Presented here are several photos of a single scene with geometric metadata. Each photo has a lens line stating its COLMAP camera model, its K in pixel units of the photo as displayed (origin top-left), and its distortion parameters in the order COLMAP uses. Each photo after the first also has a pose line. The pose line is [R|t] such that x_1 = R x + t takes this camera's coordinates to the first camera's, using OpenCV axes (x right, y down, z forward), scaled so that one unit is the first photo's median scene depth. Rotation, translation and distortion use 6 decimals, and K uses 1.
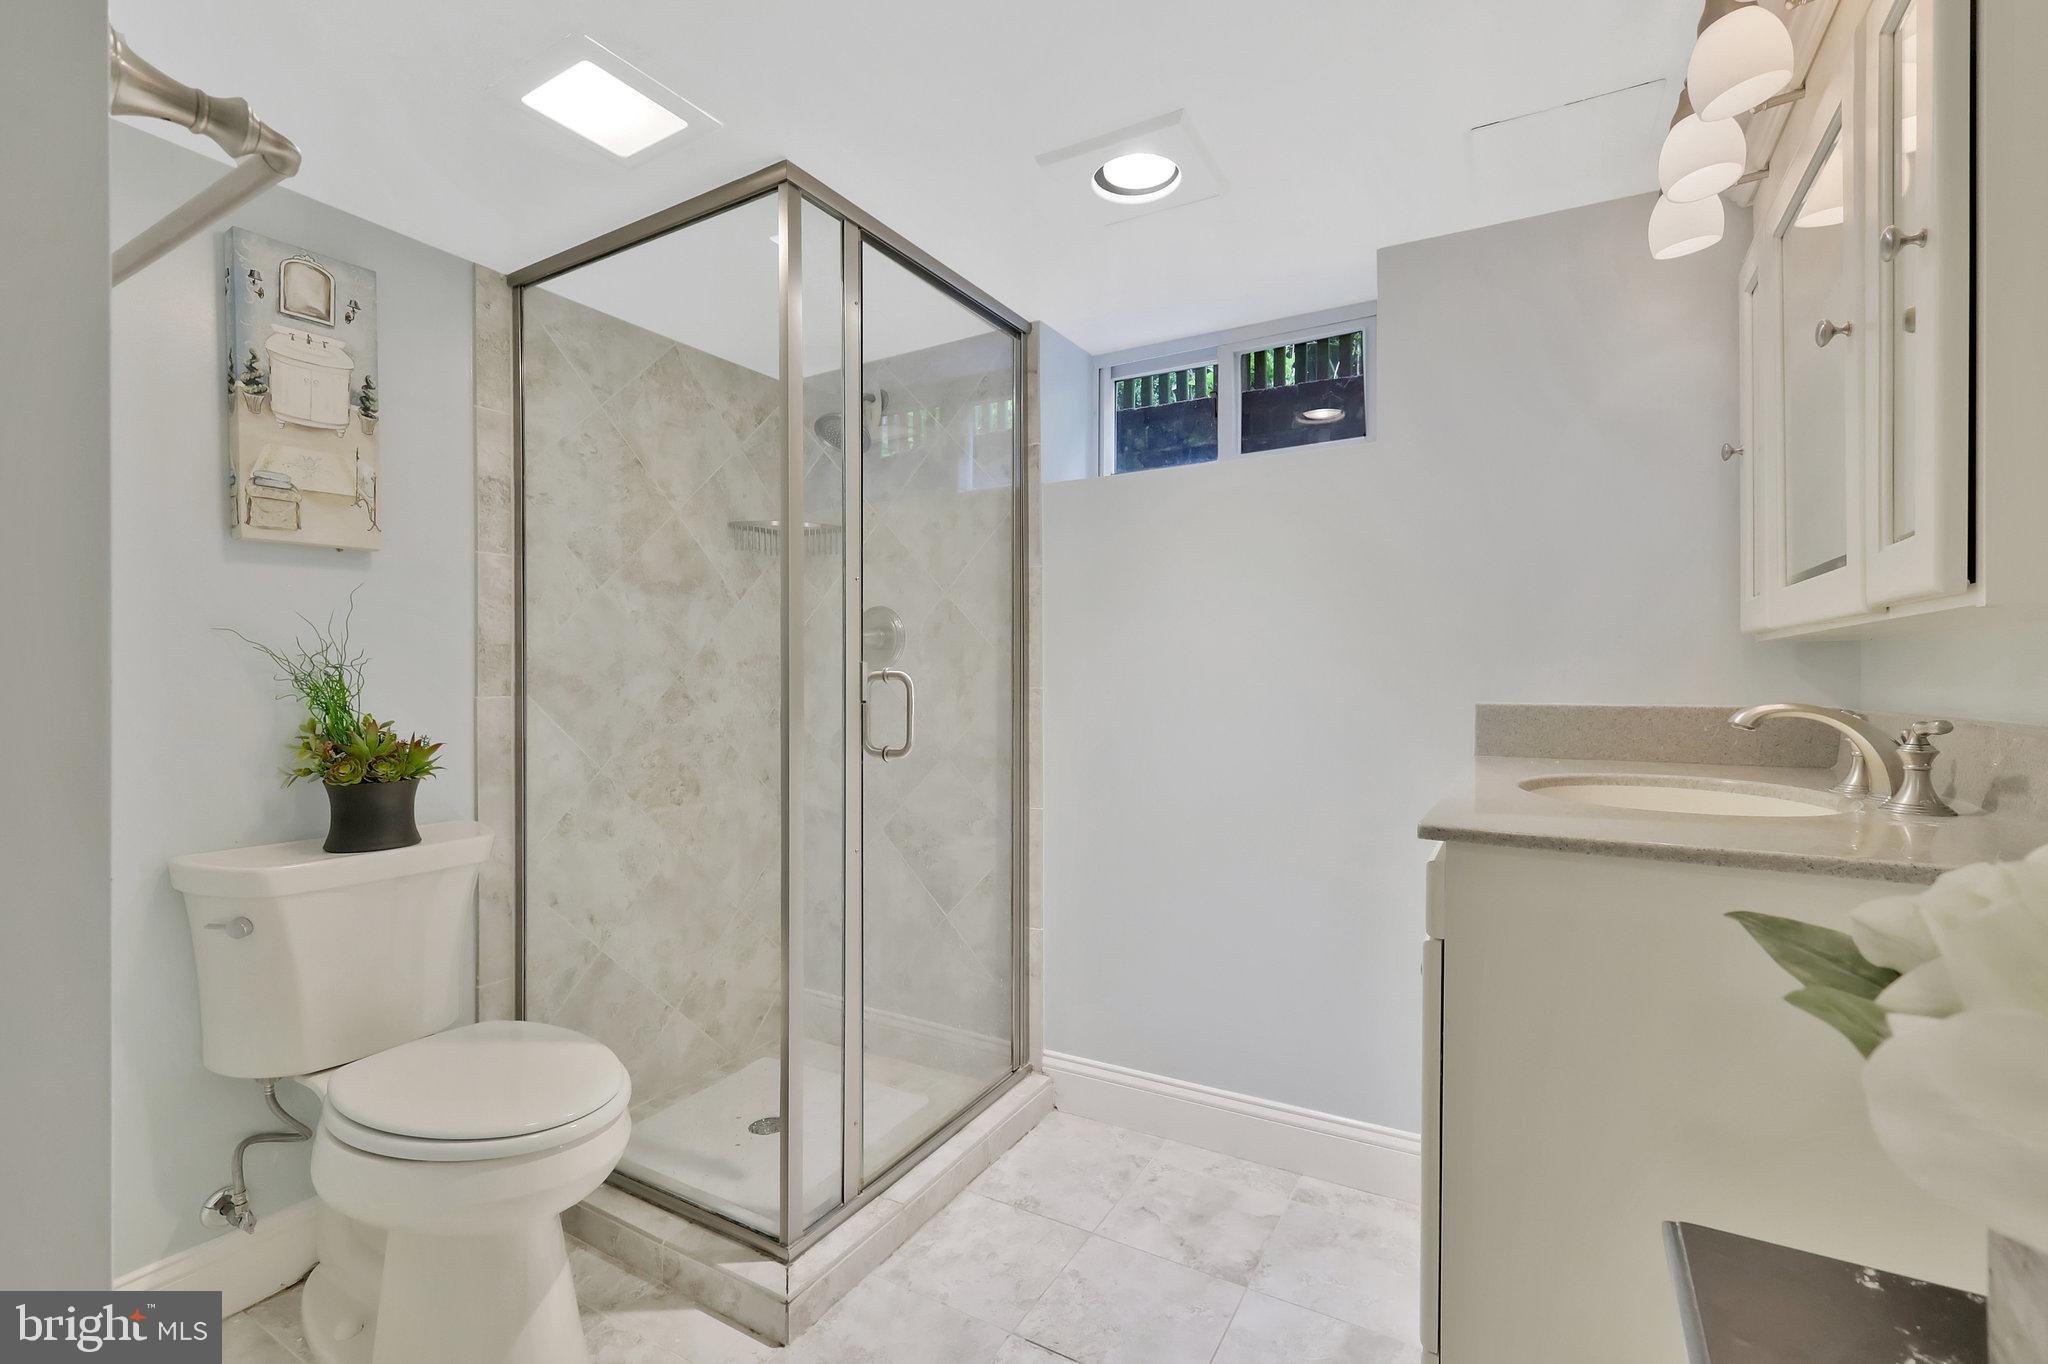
lens RADIAL K [[902.1, 0, 1020.8], [0, 902.1, 664.9], [0, 0, 1]] dist [0.000652, 0.000089]
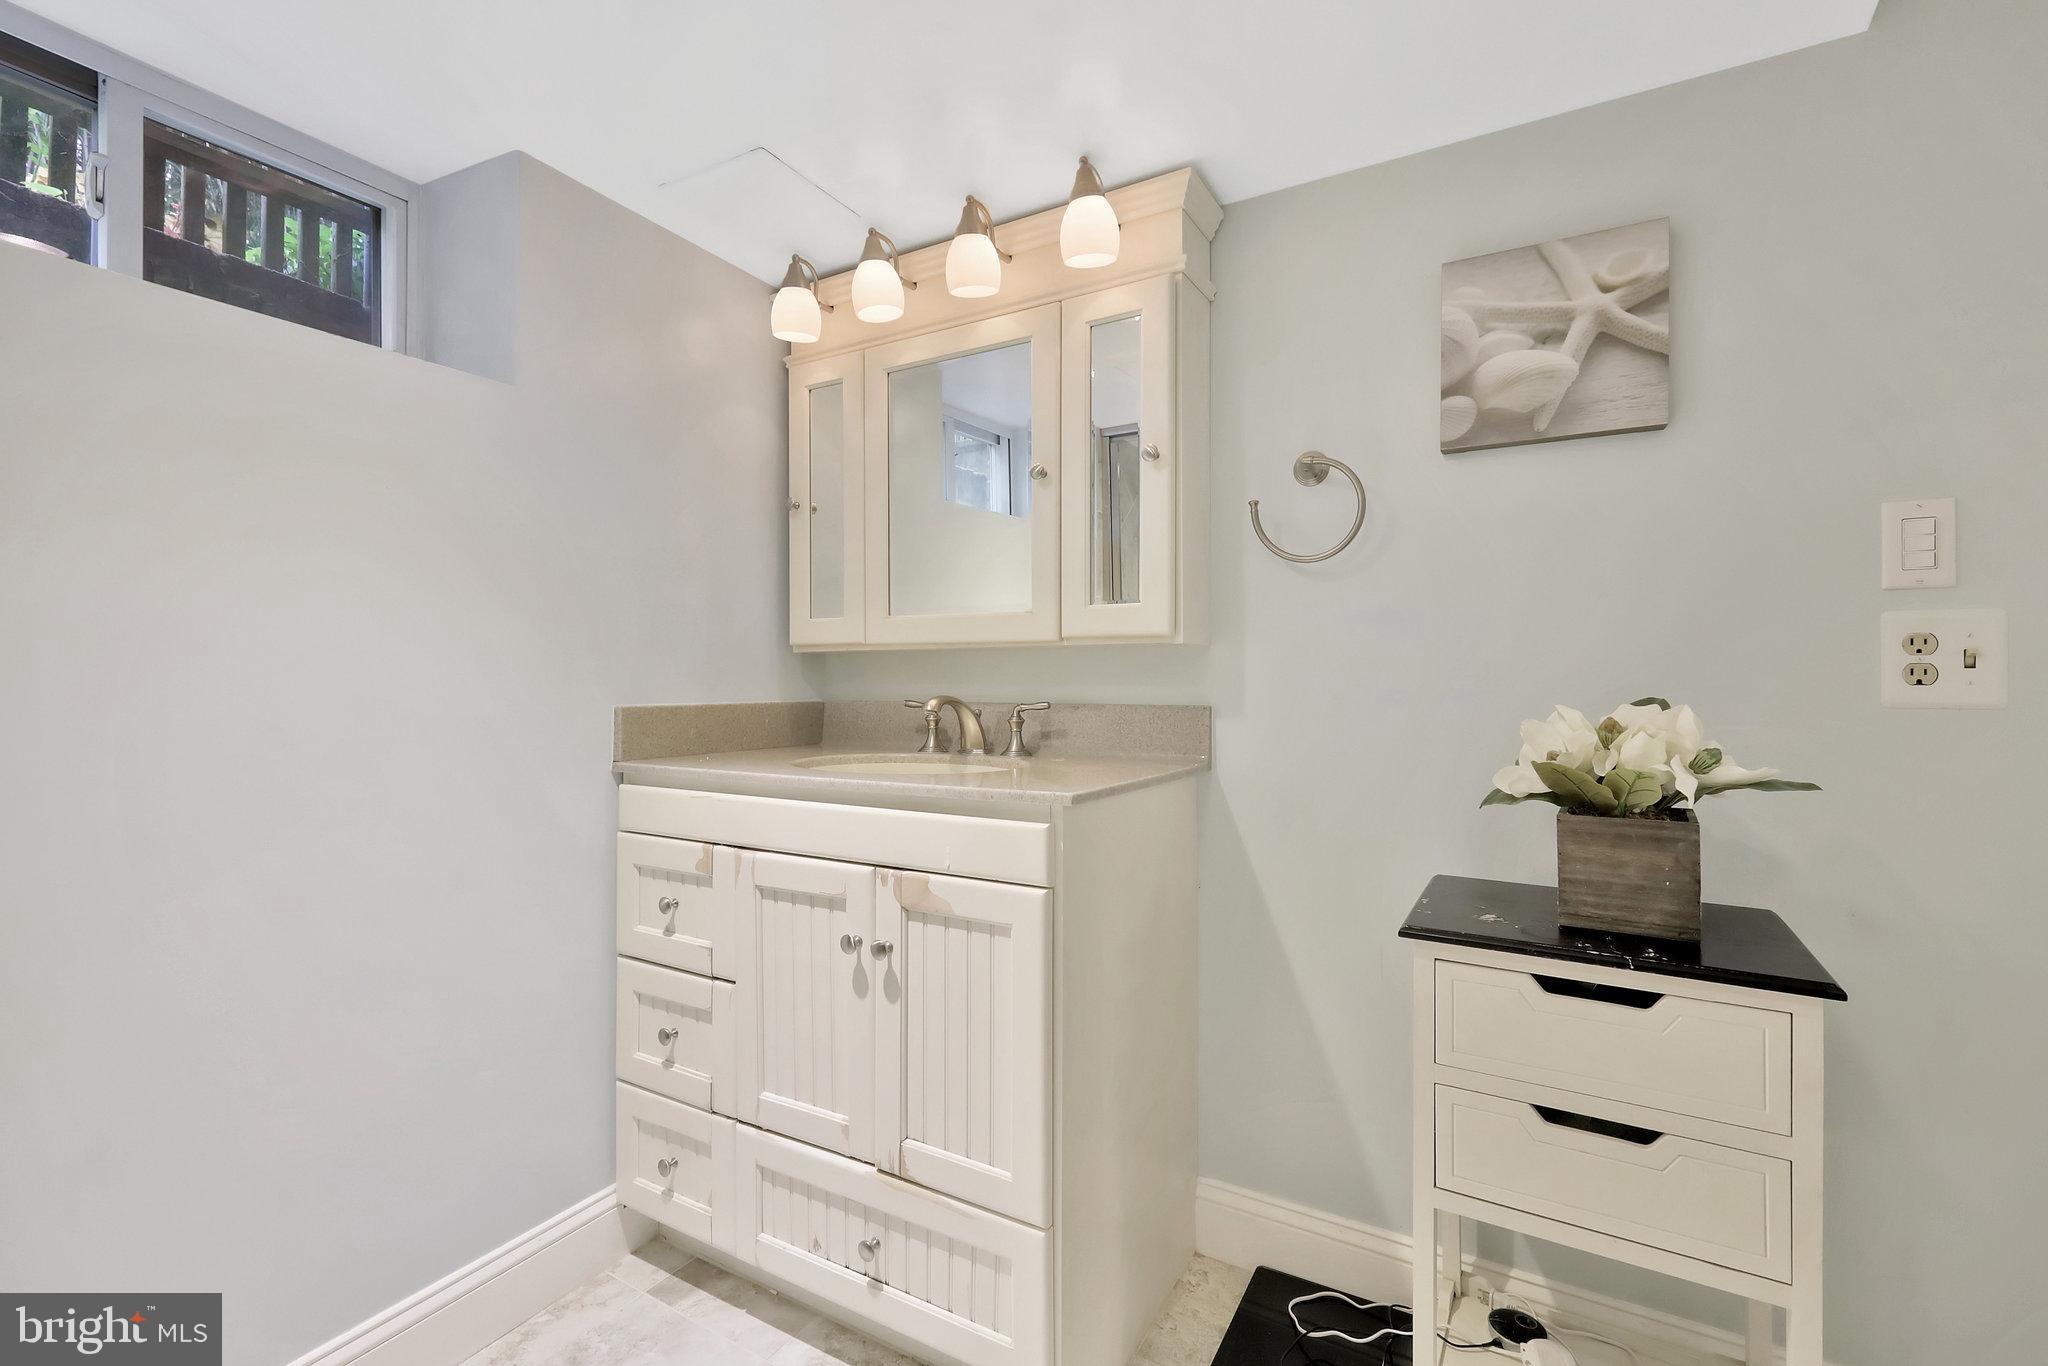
lens RADIAL K [[902.1, 0, 1020.8], [0, 902.1, 665.9], [0, 0, 1]] dist [0.000652, 0.000089]
pose [[0.007588, 0.002244, 0.999969, -0.587979], [-0.011968, 0.999926, -0.002153, -0.005594], [-0.999900, -0.011951, 0.007615, 0.754683]]
